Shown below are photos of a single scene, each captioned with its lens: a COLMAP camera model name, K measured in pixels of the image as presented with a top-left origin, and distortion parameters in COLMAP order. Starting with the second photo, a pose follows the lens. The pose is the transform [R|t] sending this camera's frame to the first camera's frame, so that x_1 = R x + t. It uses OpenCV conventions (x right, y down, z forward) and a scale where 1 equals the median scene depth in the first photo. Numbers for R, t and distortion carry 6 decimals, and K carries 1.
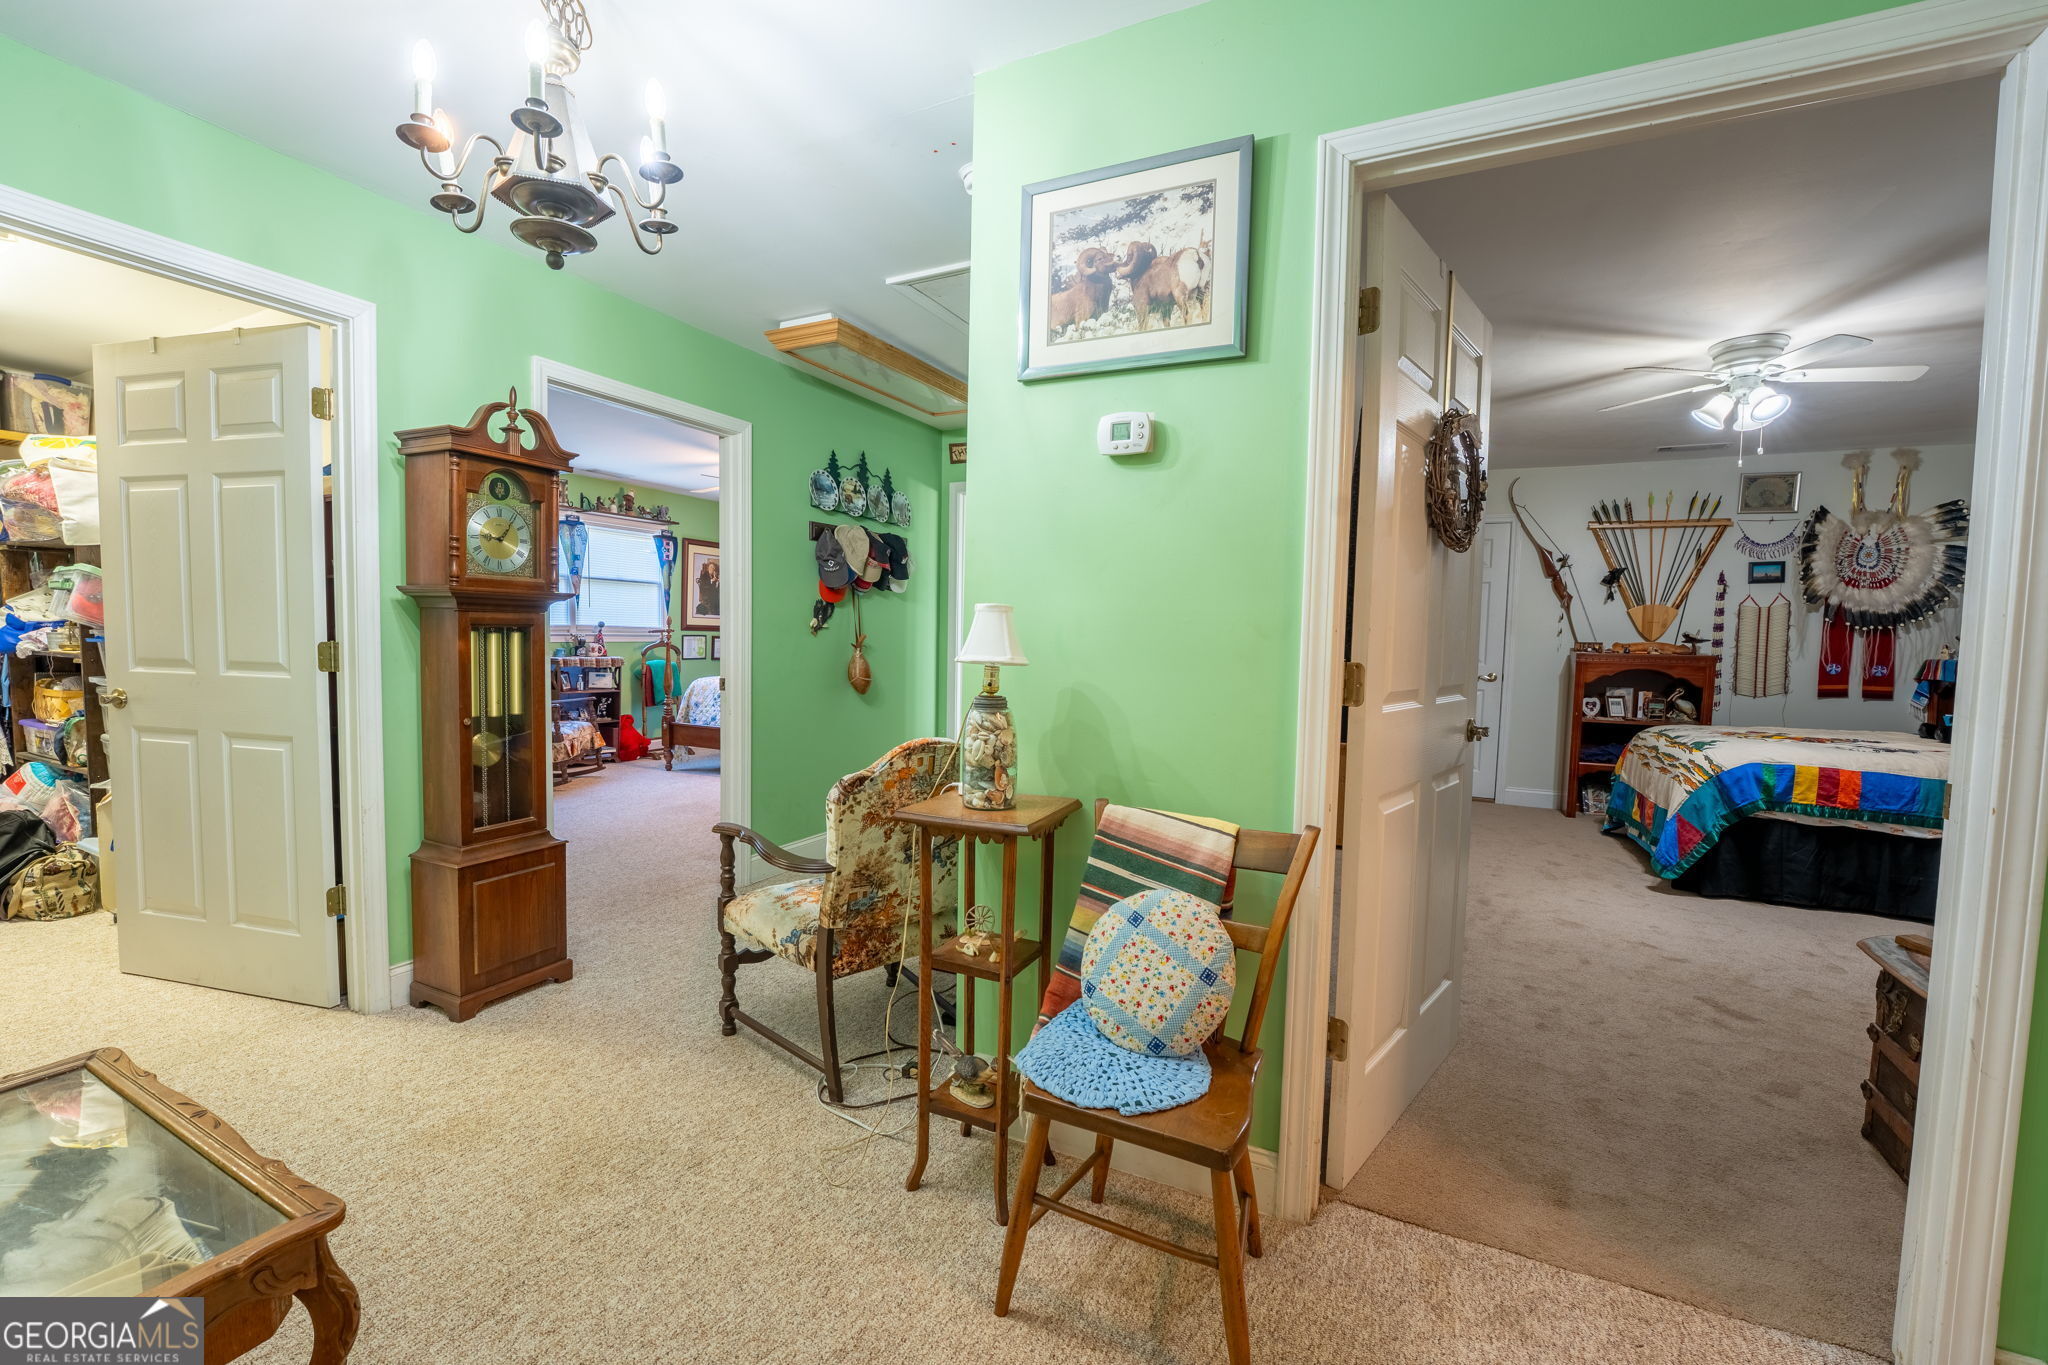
lens RADIAL K [[852.1, 0, 998.8], [0, 852.1, 688.2], [0, 0, 1]] dist [-0.027321, 0.003197]
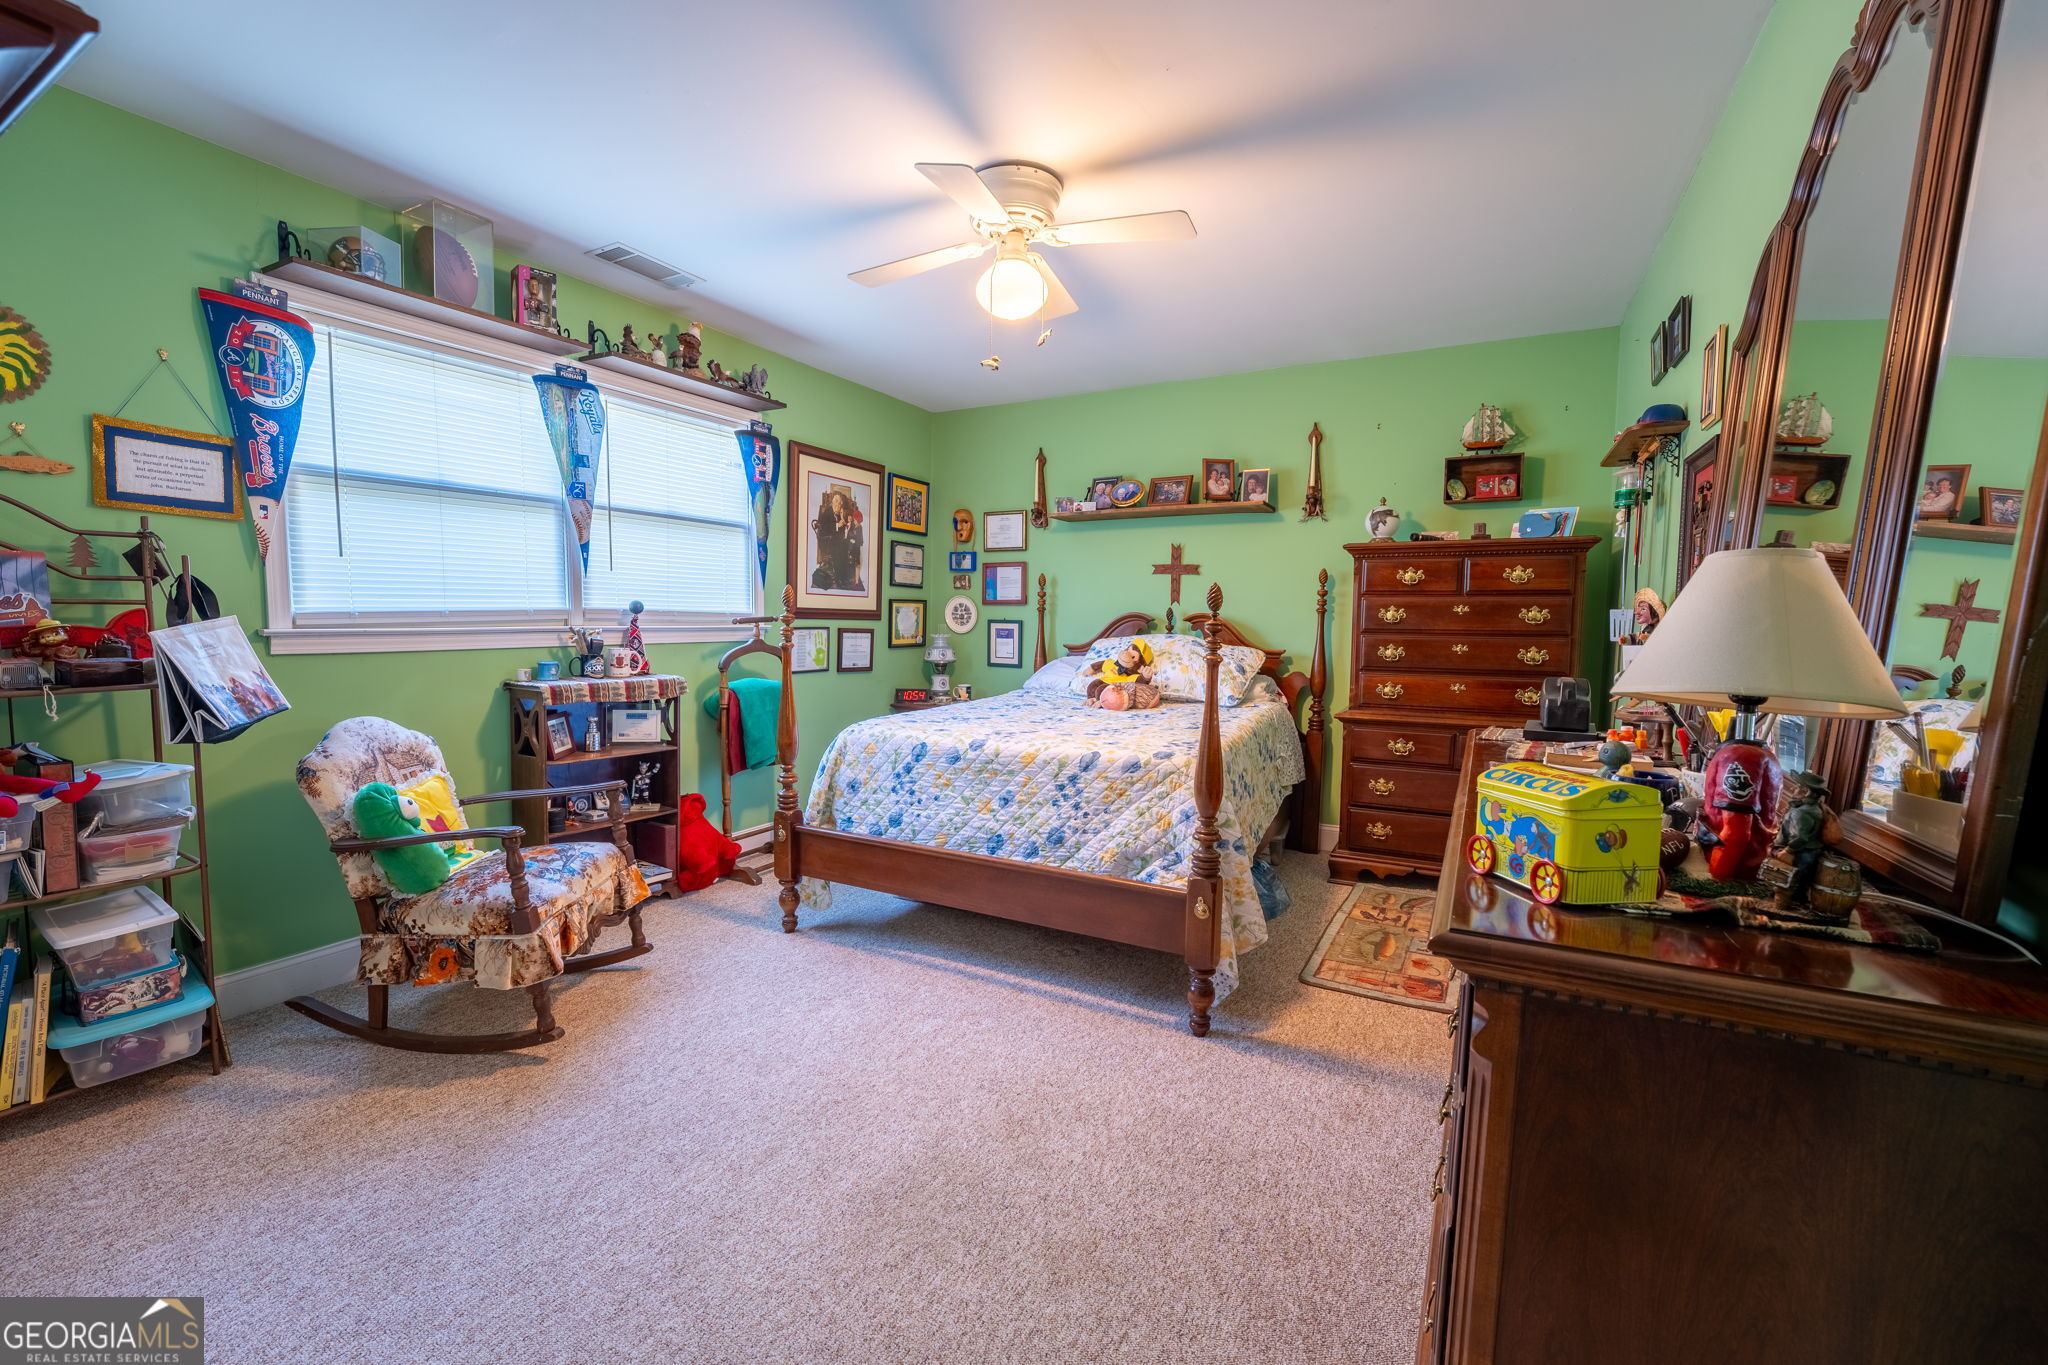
lens RADIAL K [[852.1, 0, 998.8], [0, 852.1, 688.2], [0, 0, 1]] dist [-0.027321, 0.003197]
pose [[0.999215, -0.008520, -0.038686, -0.246673], [0.009151, 0.999828, 0.016152, -0.035592], [0.038541, -0.016494, 0.999121, 0.528601]]
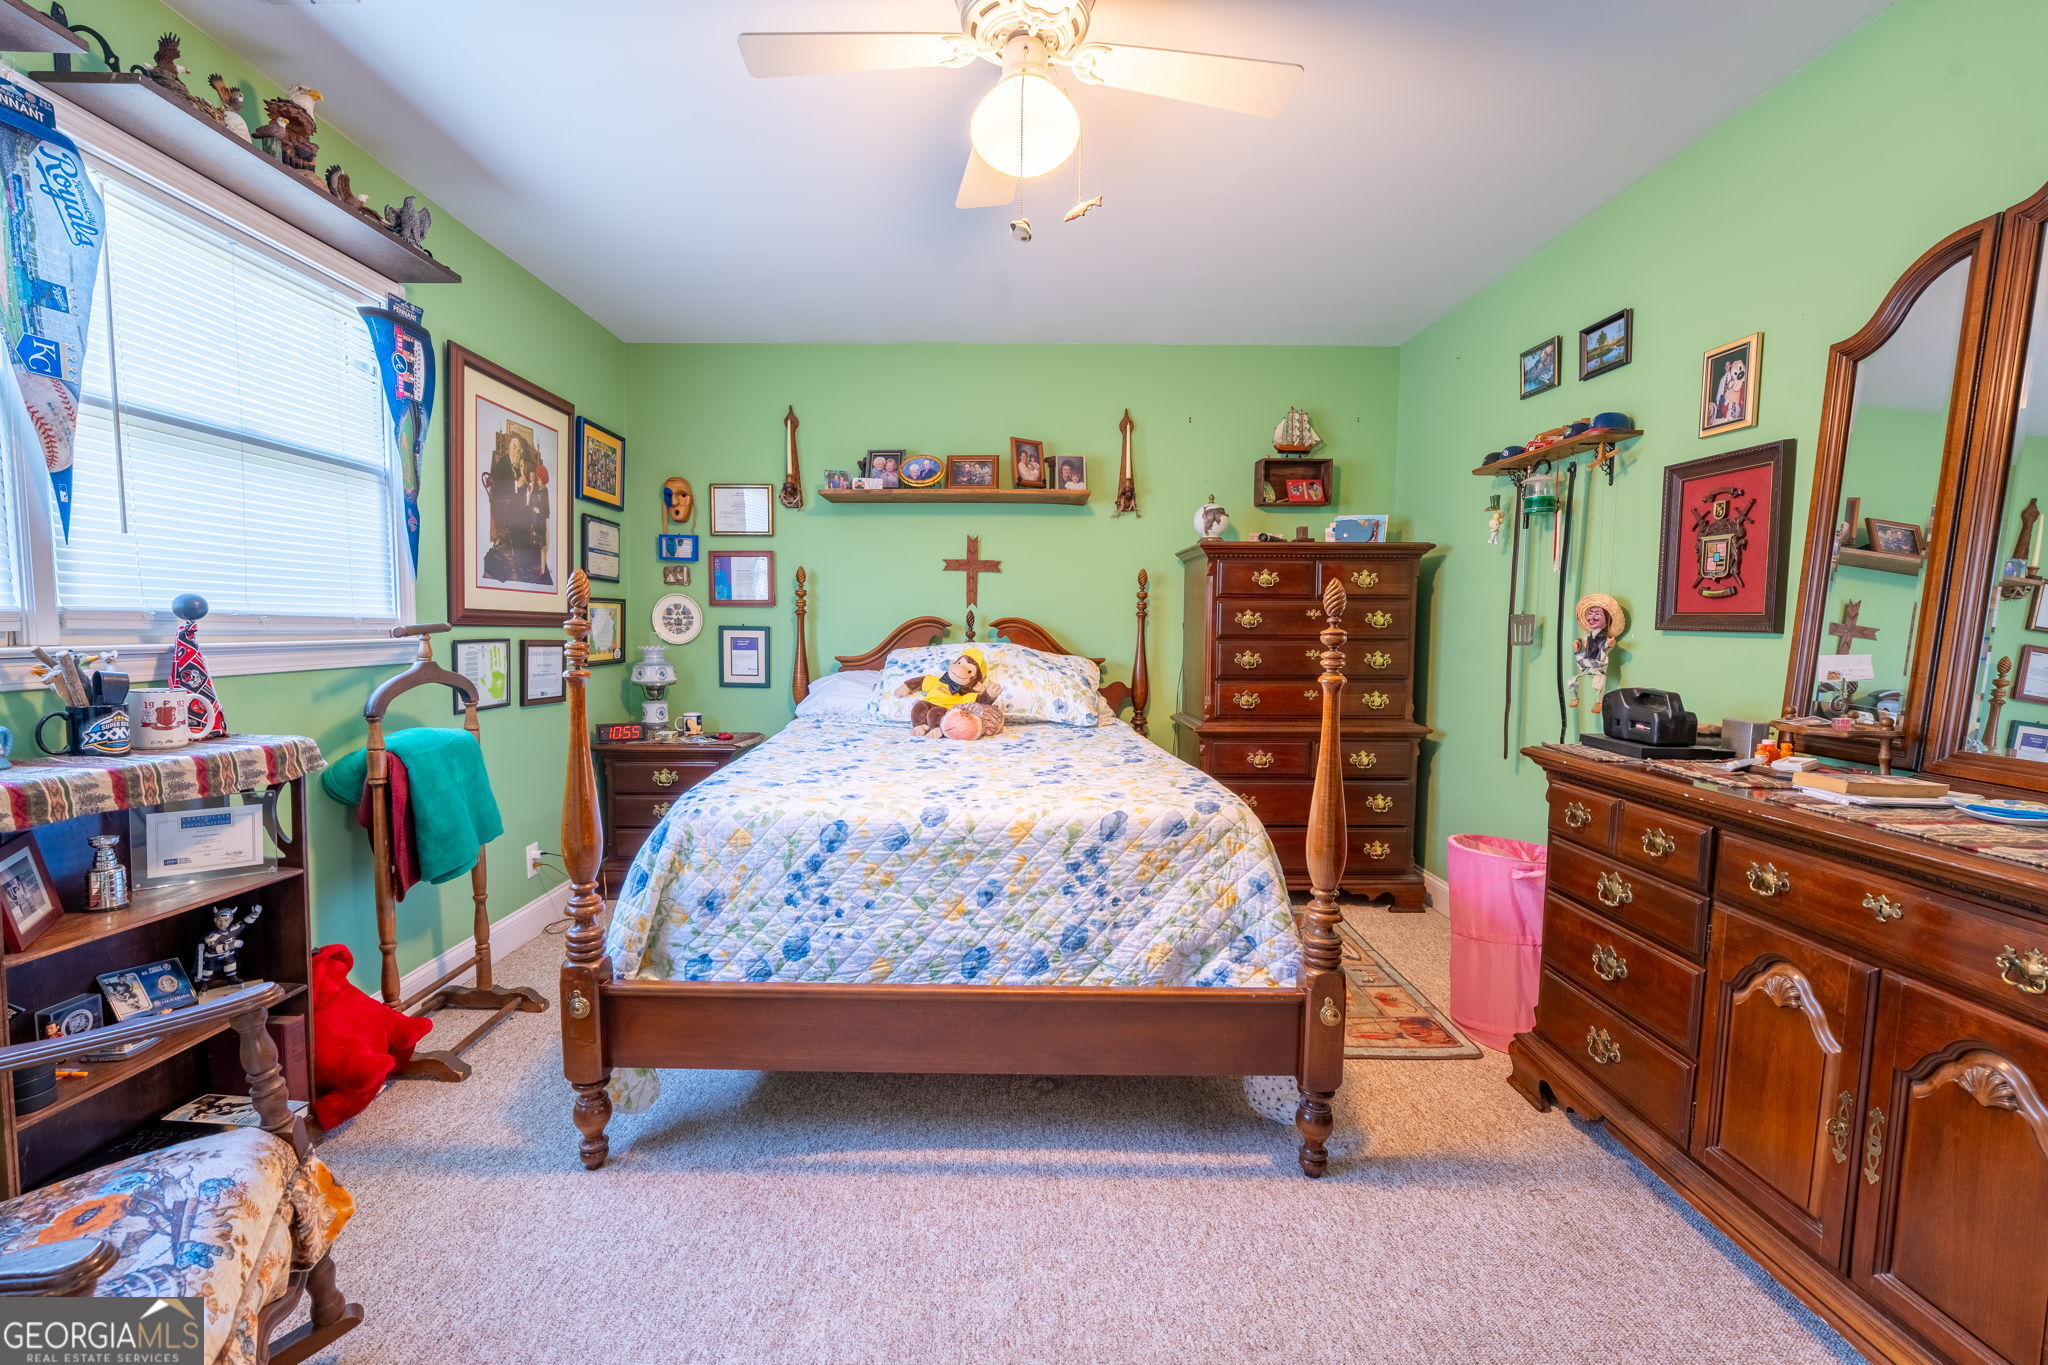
lens RADIAL K [[852.1, 0, 998.8], [0, 852.1, 688.2], [0, 0, 1]] dist [-0.027321, 0.003197]
pose [[0.890505, -0.048877, 0.452340, -0.368424], [0.041601, 0.998795, 0.026025, -0.048260], [-0.453067, -0.004358, 0.891466, 0.676894]]
